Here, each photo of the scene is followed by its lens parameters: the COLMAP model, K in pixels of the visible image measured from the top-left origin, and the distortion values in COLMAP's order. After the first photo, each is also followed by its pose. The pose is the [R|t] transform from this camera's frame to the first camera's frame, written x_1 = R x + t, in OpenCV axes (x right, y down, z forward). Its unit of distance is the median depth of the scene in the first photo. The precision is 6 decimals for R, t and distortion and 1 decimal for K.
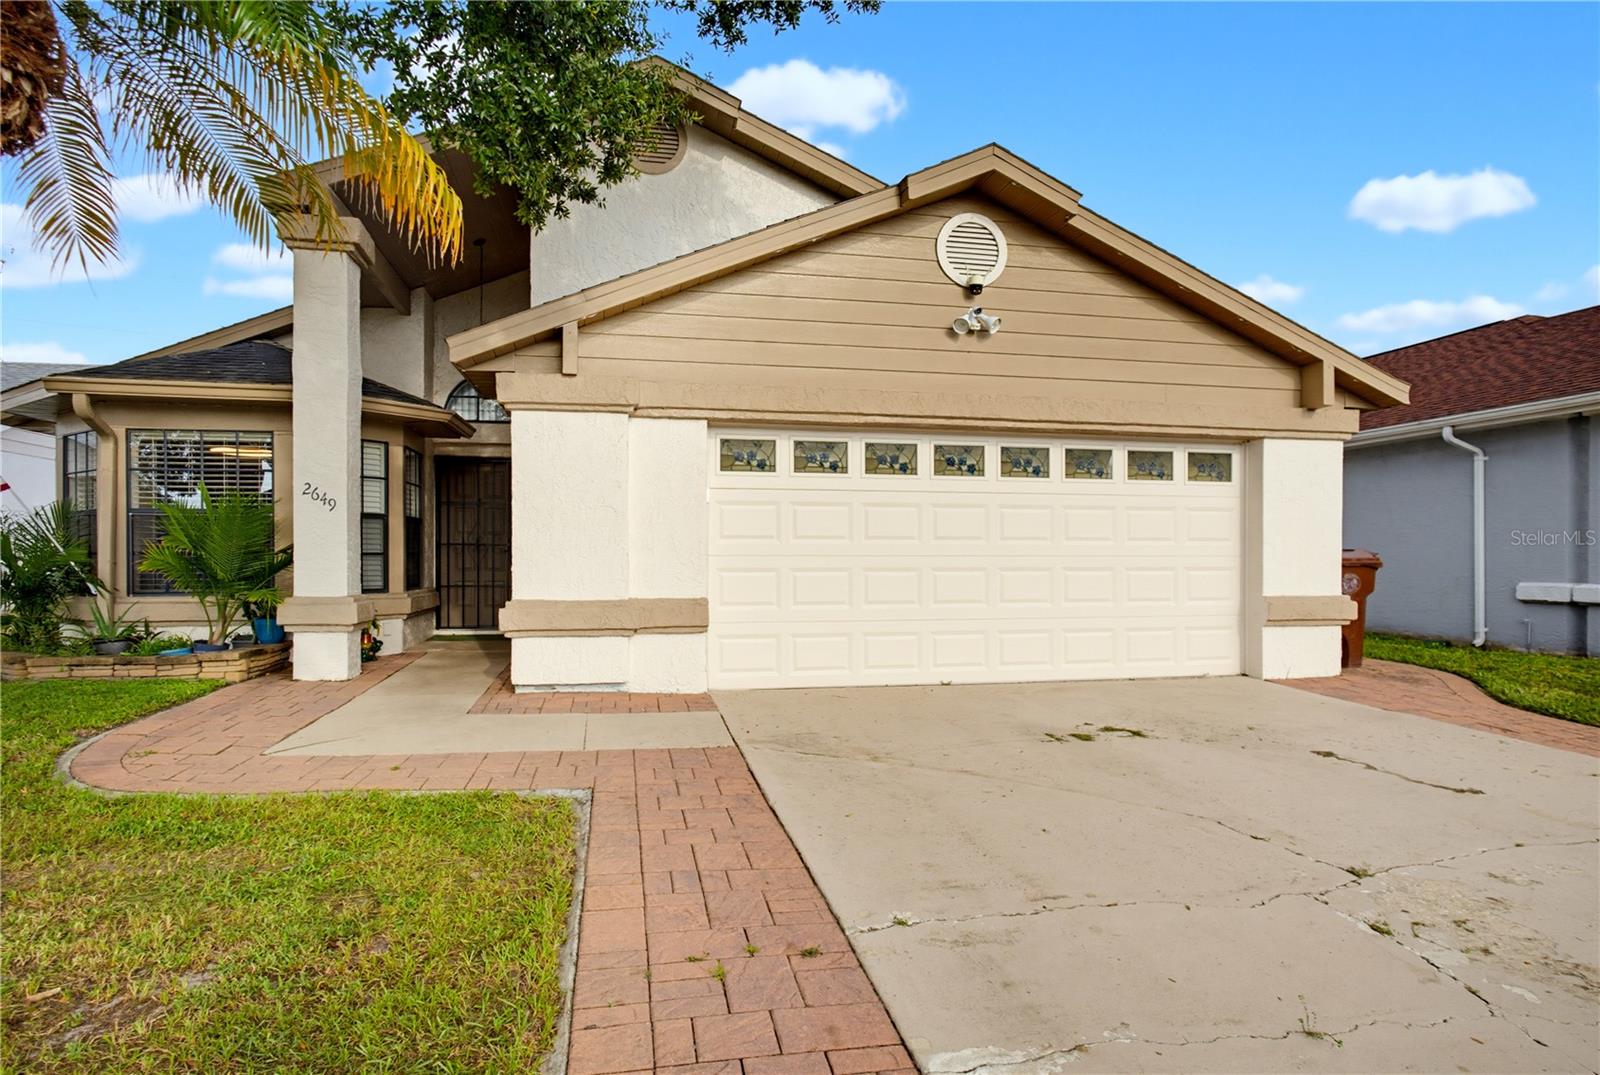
lens RADIAL K [[908.1, 0, 800.0], [0, 908.1, 537.5], [0, 0, 1]] dist [0.003209, 0.000409]
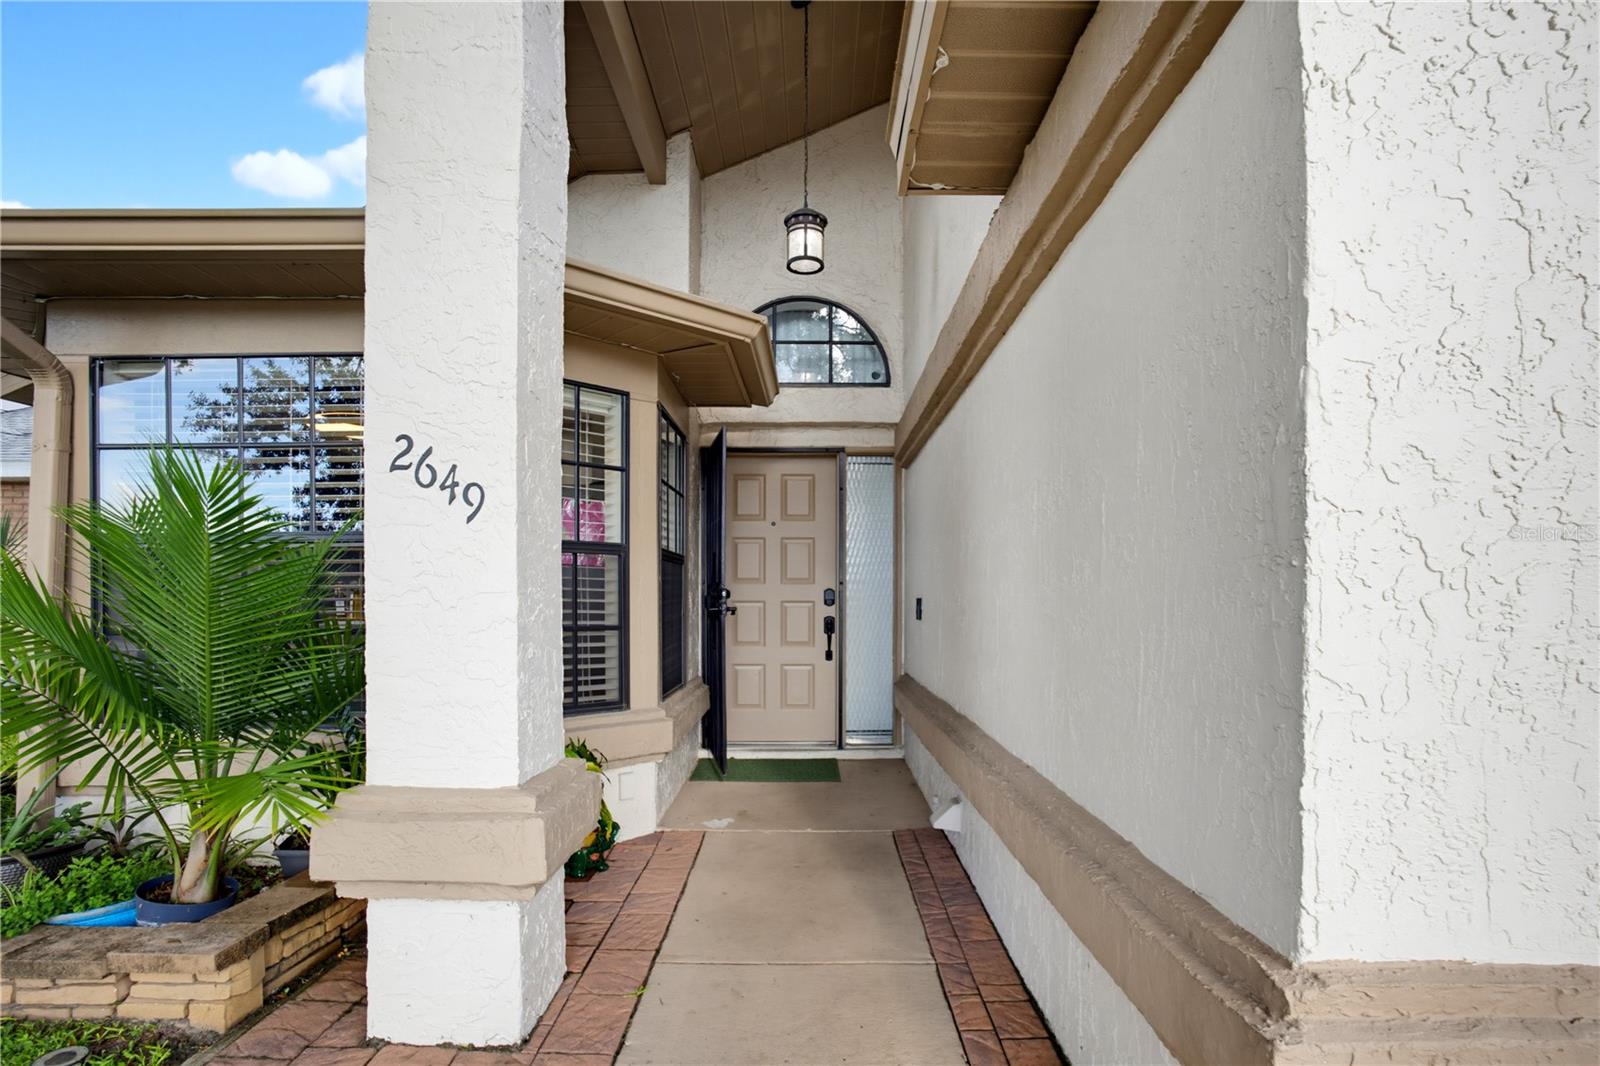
lens RADIAL K [[828.0, 0, 801.2], [0, 828.0, 576.5], [0, 0, 1]] dist [-0.002351, -0.000218]
pose [[0.977568, -0.004864, -0.210564, -0.279787], [0.002877, 0.999948, -0.009738, -0.005381], [0.210601, 0.008914, 0.977531, 0.607333]]
